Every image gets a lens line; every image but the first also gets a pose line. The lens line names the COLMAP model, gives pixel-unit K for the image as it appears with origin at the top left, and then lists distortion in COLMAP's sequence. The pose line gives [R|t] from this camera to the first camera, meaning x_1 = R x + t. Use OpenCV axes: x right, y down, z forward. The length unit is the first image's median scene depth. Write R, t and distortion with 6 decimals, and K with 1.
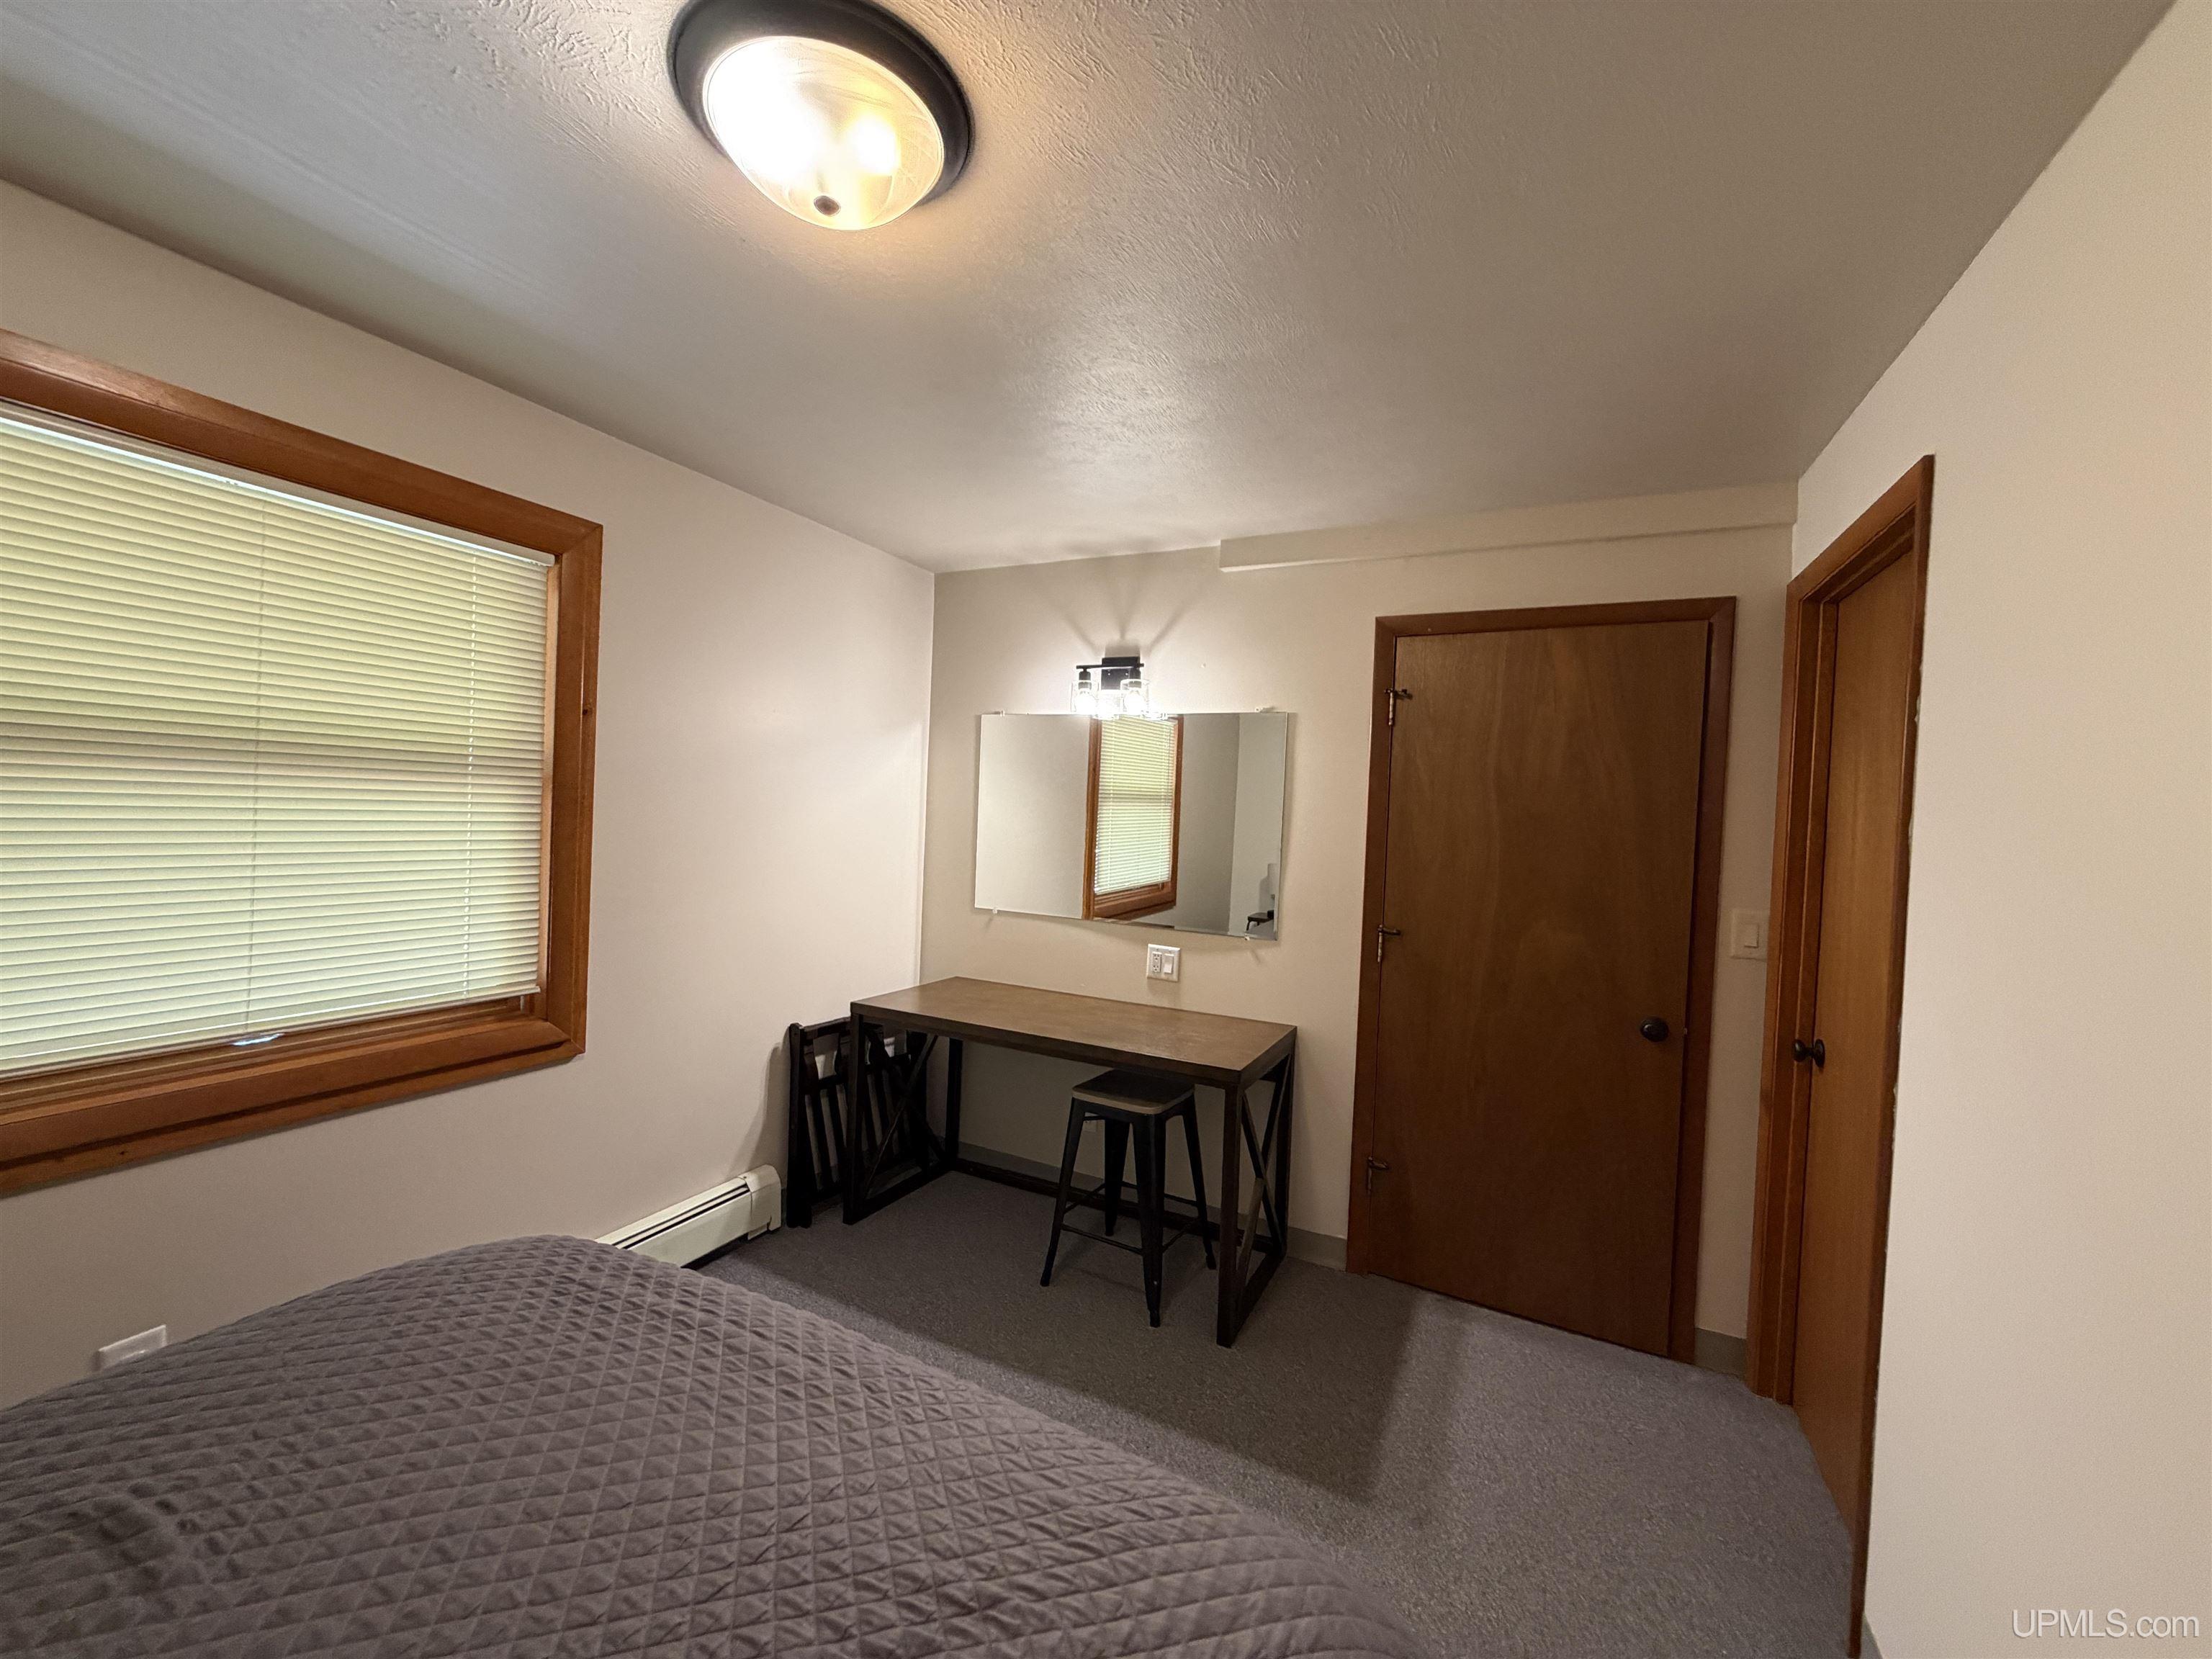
lens RADIAL K [[880.7, 0, 1106.0], [0, 880.7, 829.5], [0, 0, 1]] dist [-0.037568, 0.000141]
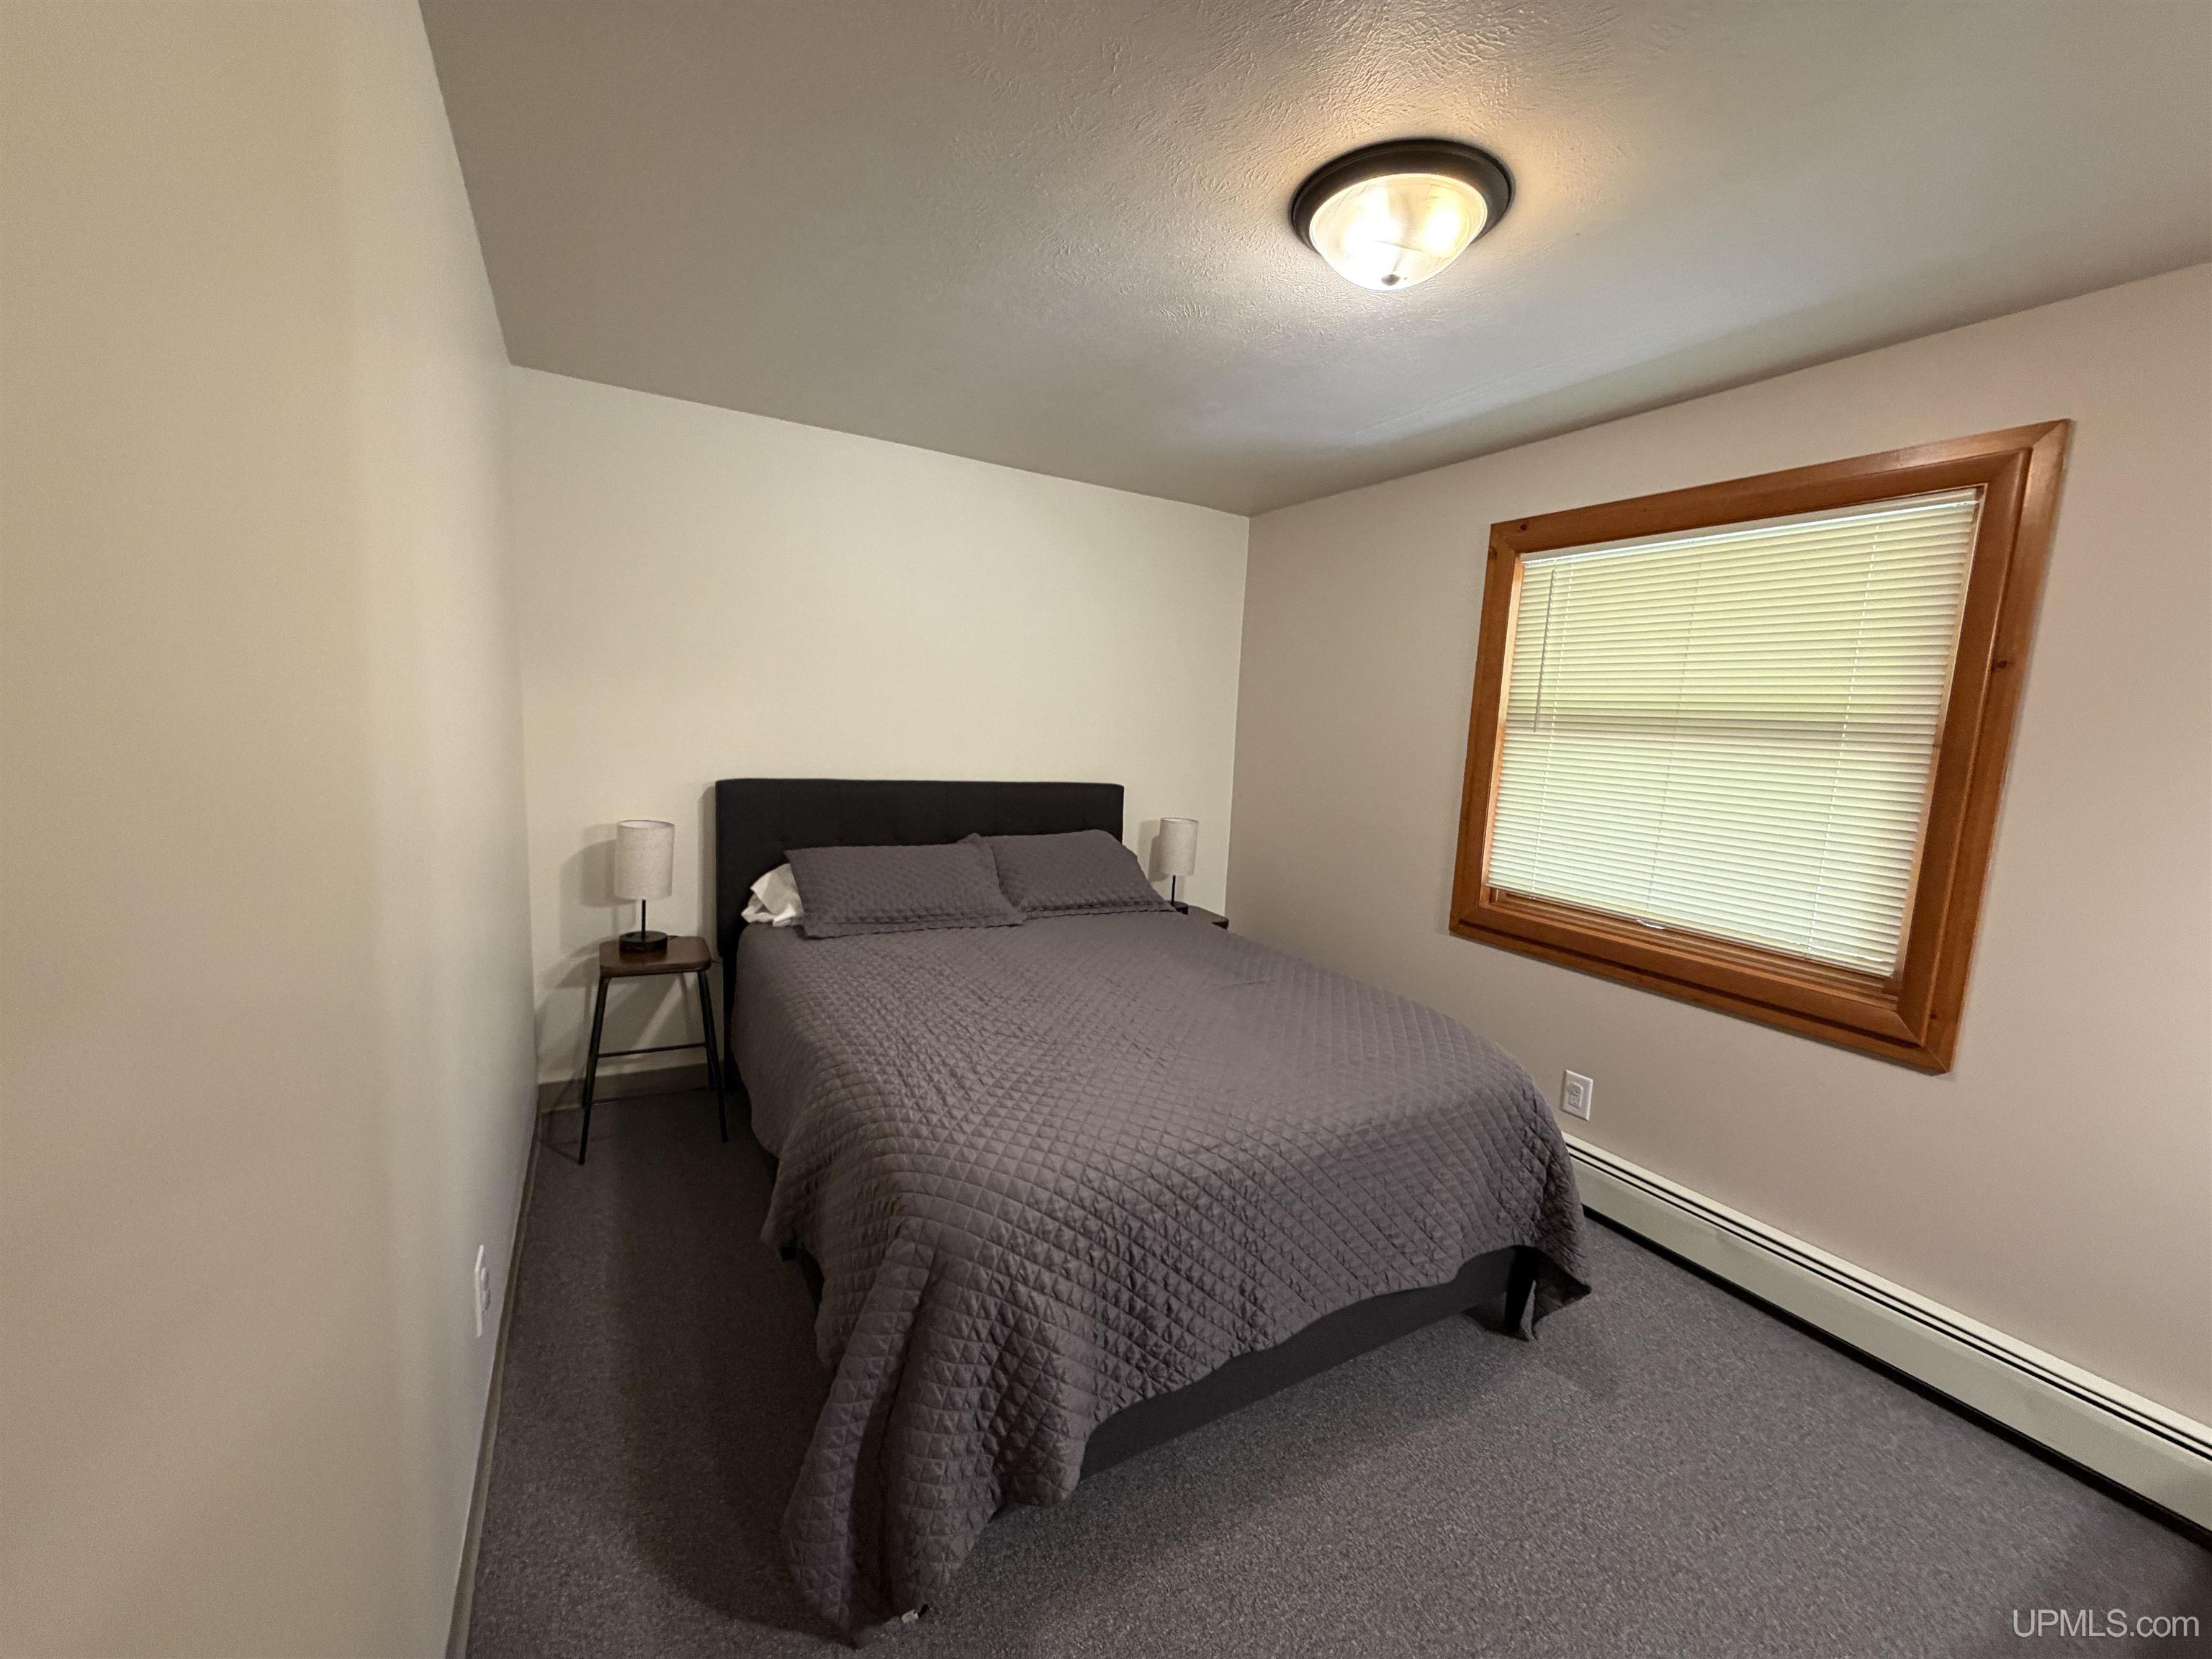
lens RADIAL K [[880.7, 0, 1106.0], [0, 880.7, 829.5], [0, 0, 1]] dist [-0.037568, 0.000141]
pose [[-0.571451, 0.044503, -0.819428, 0.861515], [-0.088175, 0.989418, 0.115226, 0.000392], [0.815885, 0.138099, -0.561480, 1.226700]]
